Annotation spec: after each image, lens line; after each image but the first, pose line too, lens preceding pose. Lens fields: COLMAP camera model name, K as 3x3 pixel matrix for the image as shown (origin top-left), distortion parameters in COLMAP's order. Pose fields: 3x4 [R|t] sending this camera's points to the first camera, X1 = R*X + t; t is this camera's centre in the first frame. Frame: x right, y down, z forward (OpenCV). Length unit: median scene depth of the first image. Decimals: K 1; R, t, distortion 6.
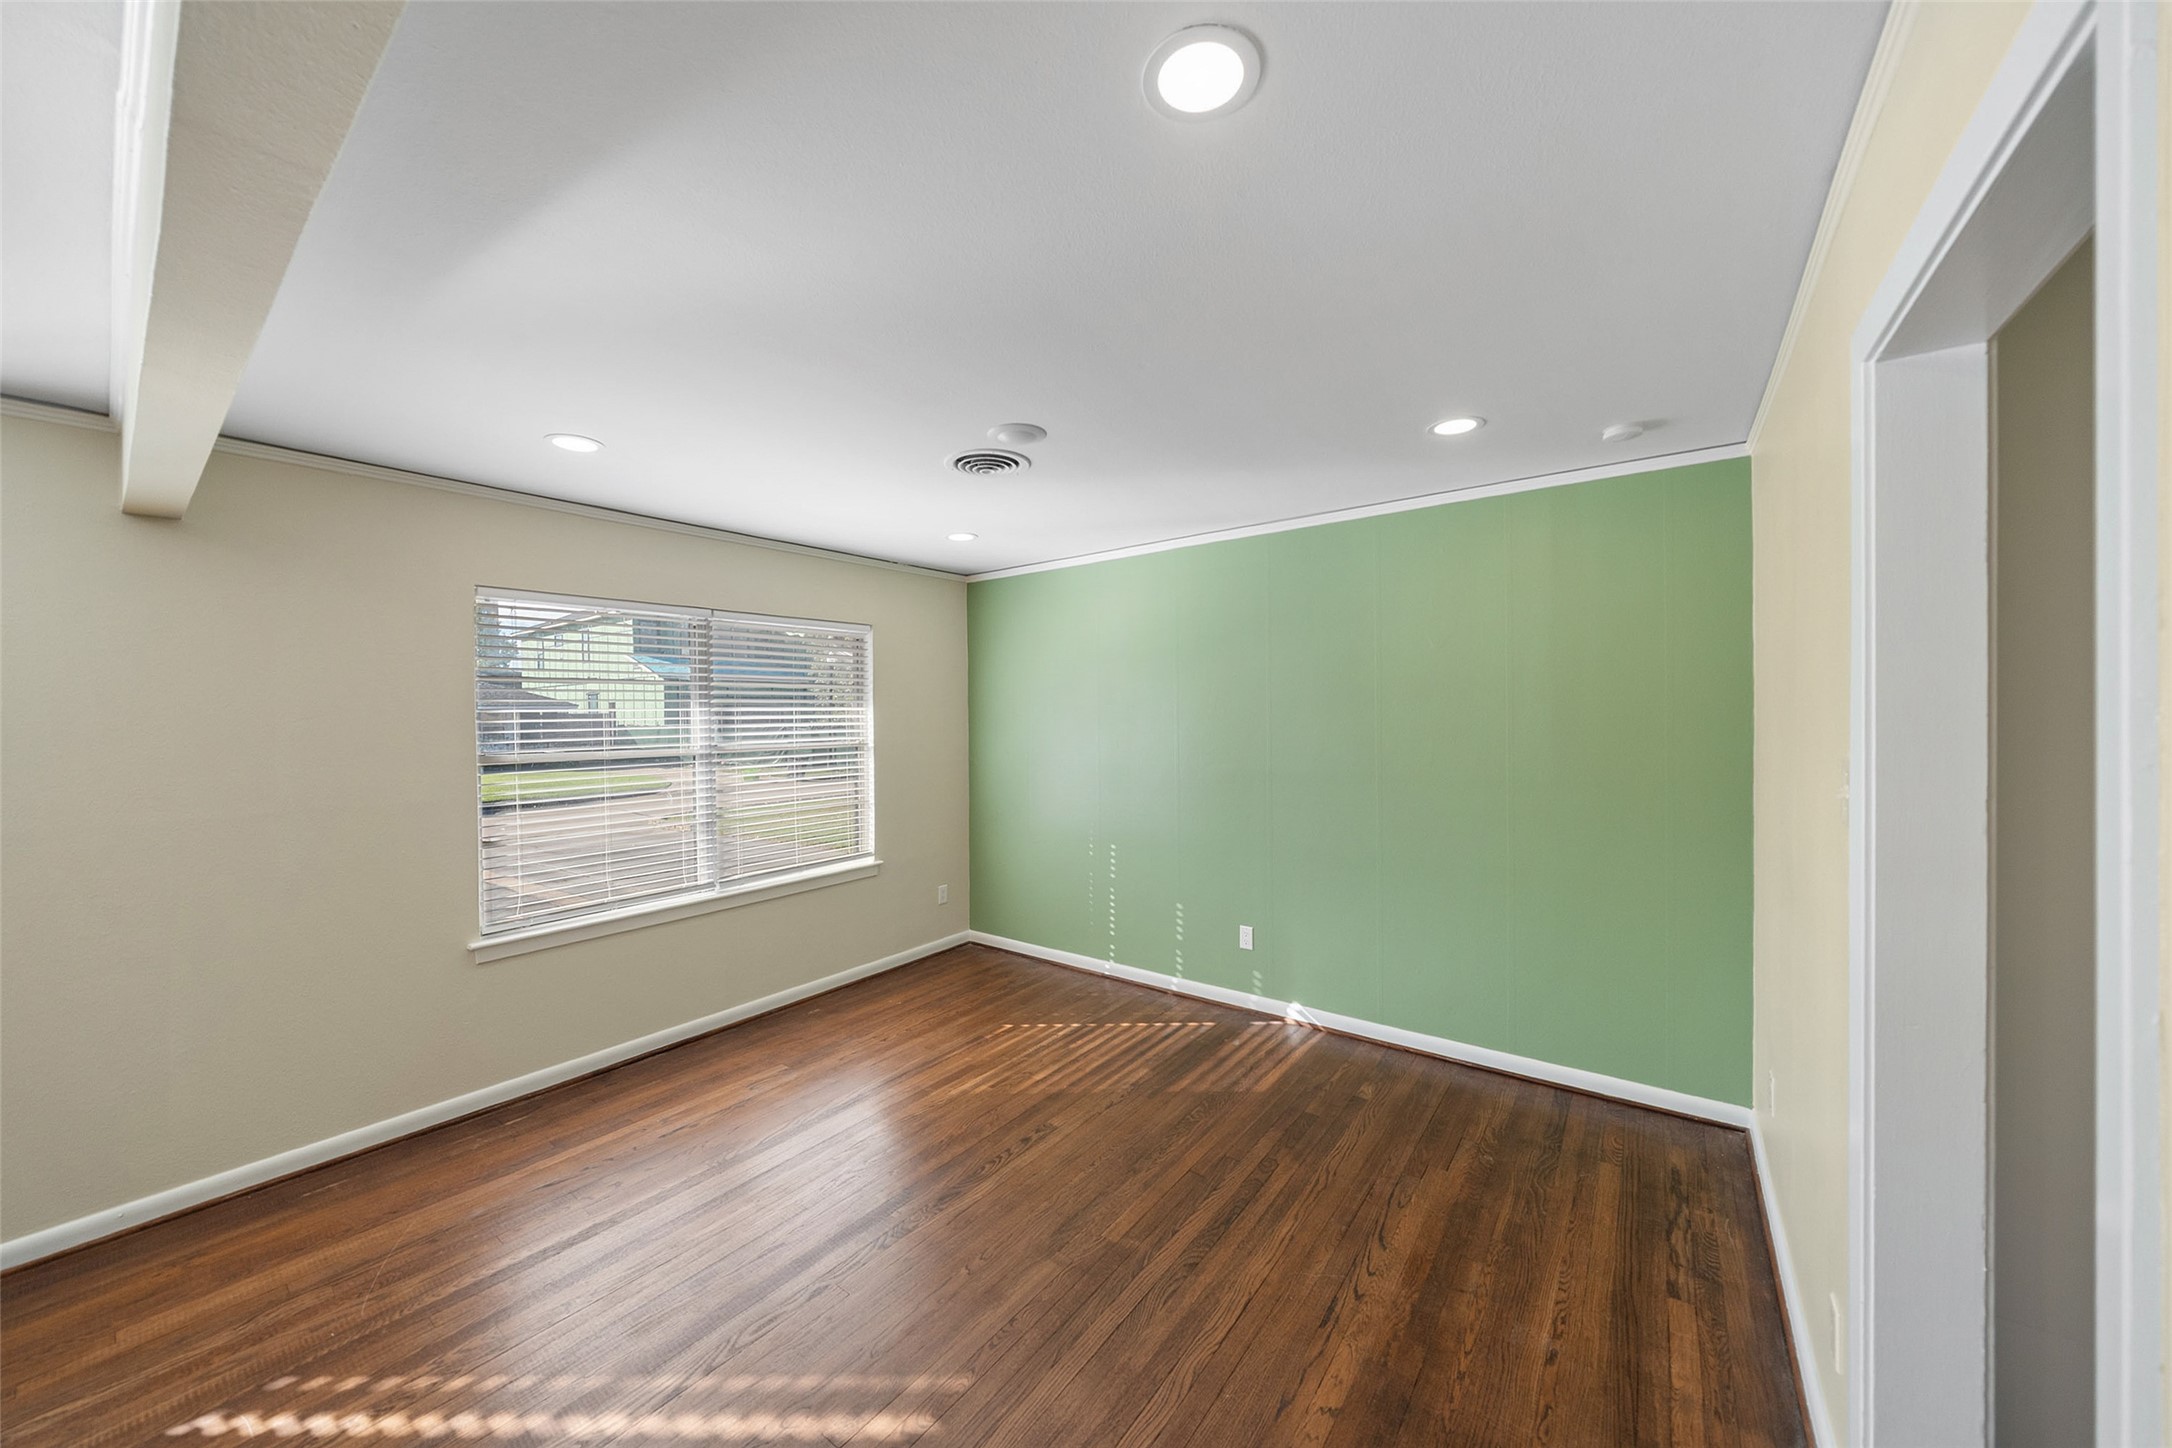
lens RADIAL K [[751.5, 0, 1086.0], [0, 751.5, 724.0], [0, 0, 1]] dist [-0.002019, -0.000045]
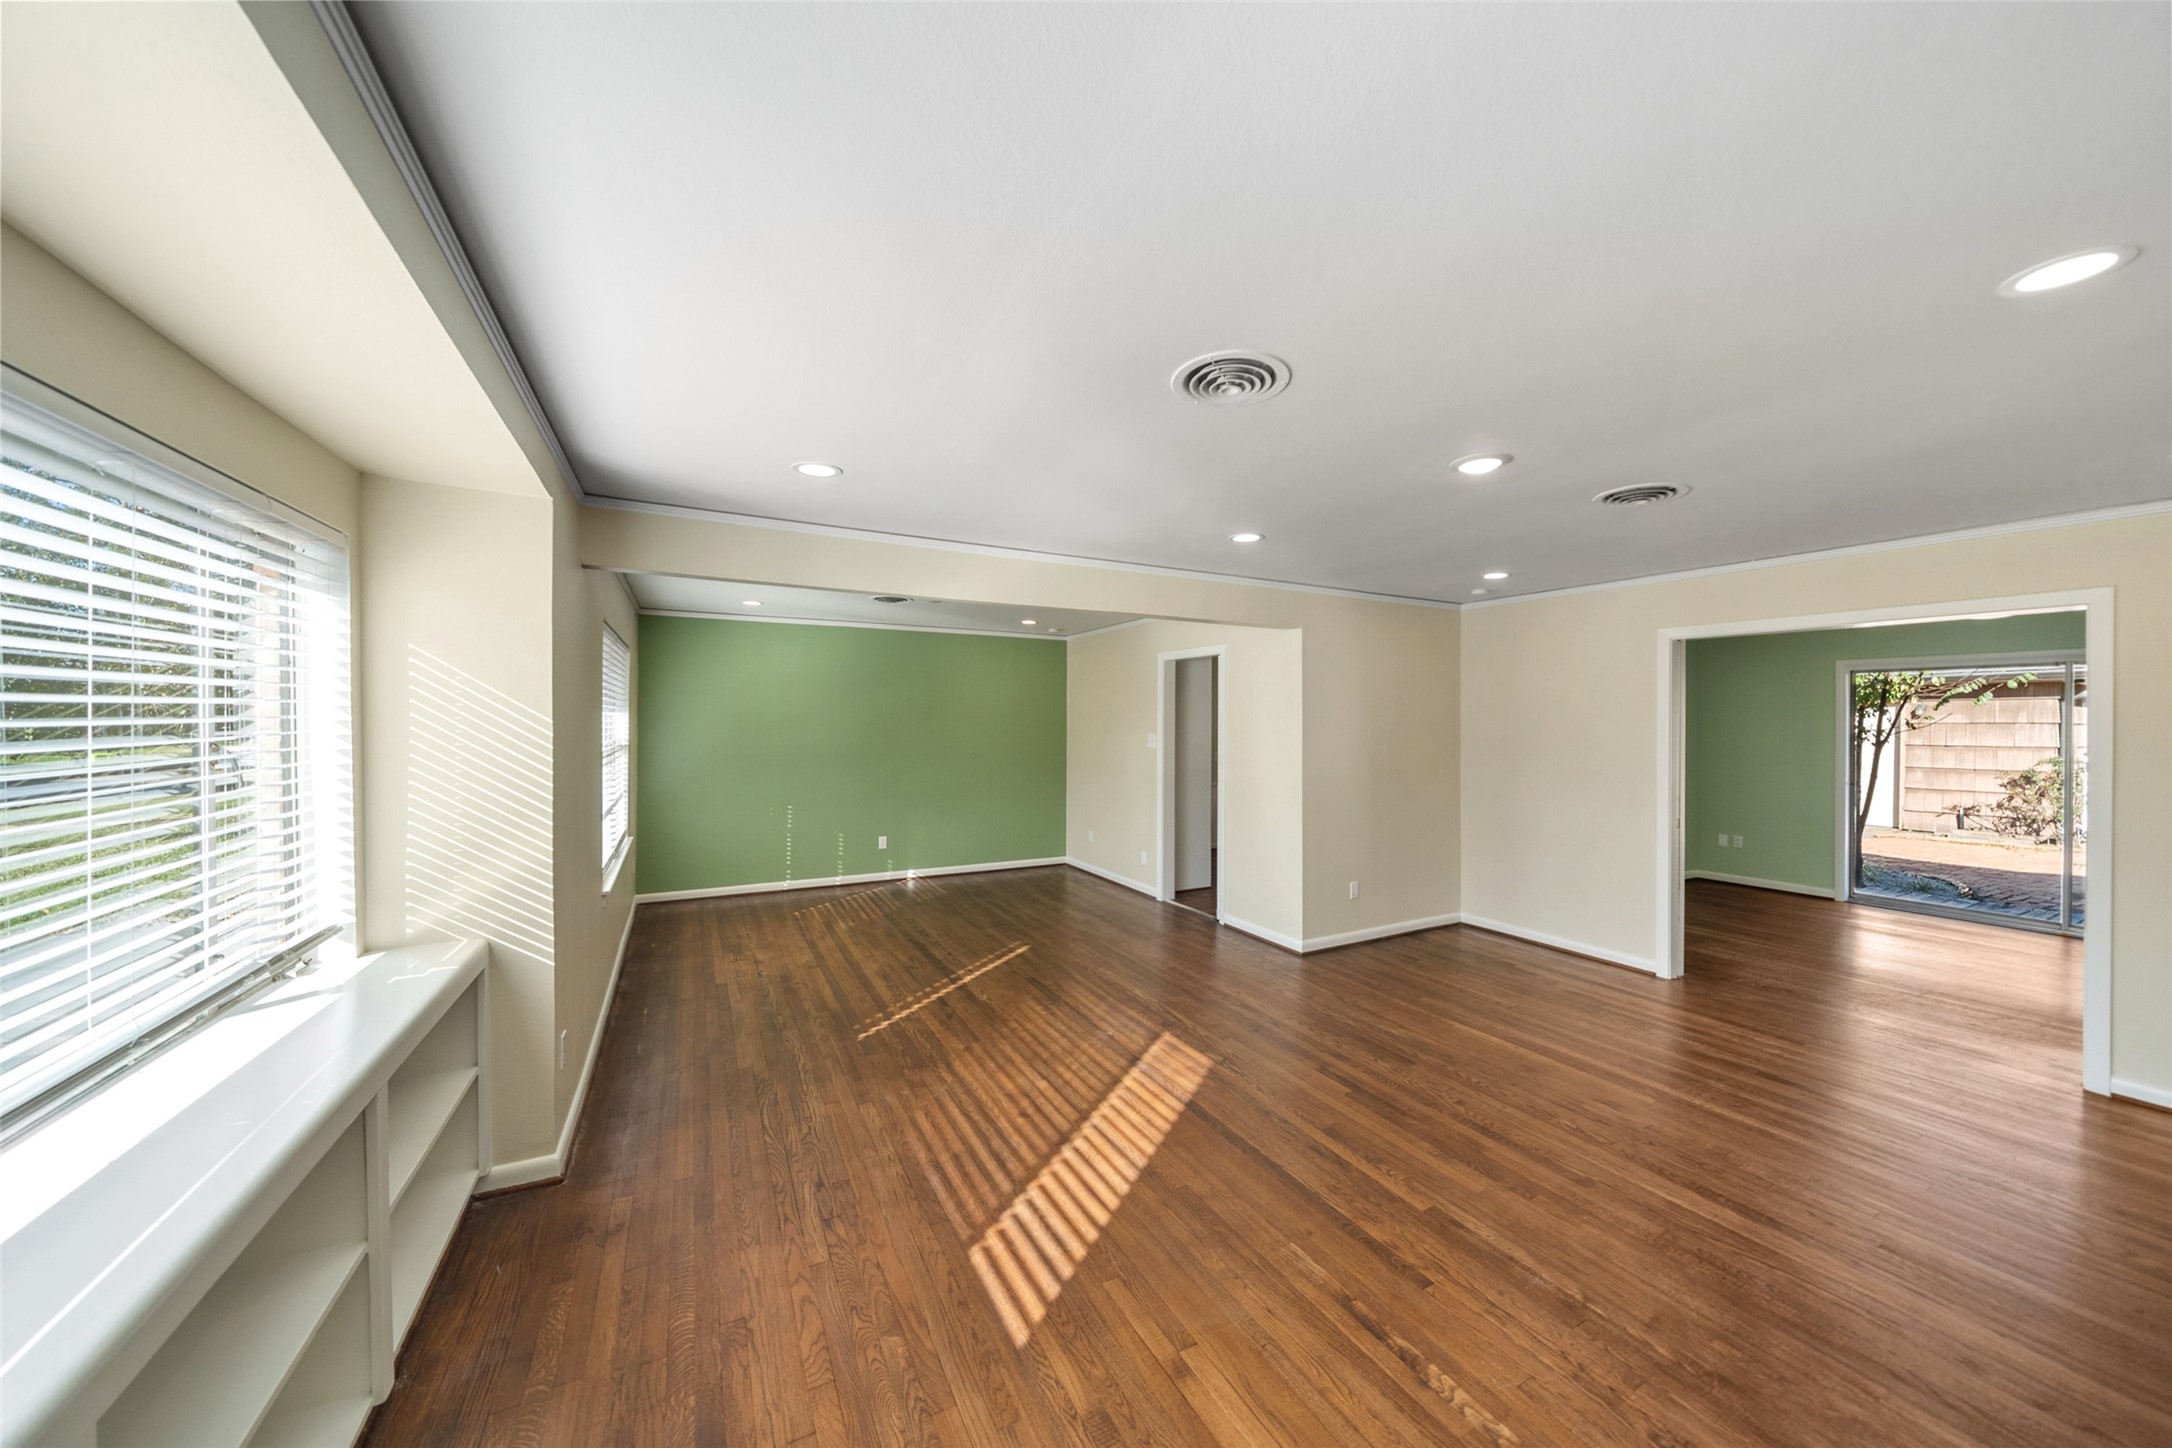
lens RADIAL K [[742.1, 0, 1092.0], [0, 742.1, 734.0], [0, 0, 1]] dist [-0.005820, -0.000071]
pose [[0.407644, 0.003431, 0.913134, -2.778626], [-0.002043, 0.999994, -0.002845, 0.040067], [-0.913138, -0.000705, 0.407649, -0.495693]]
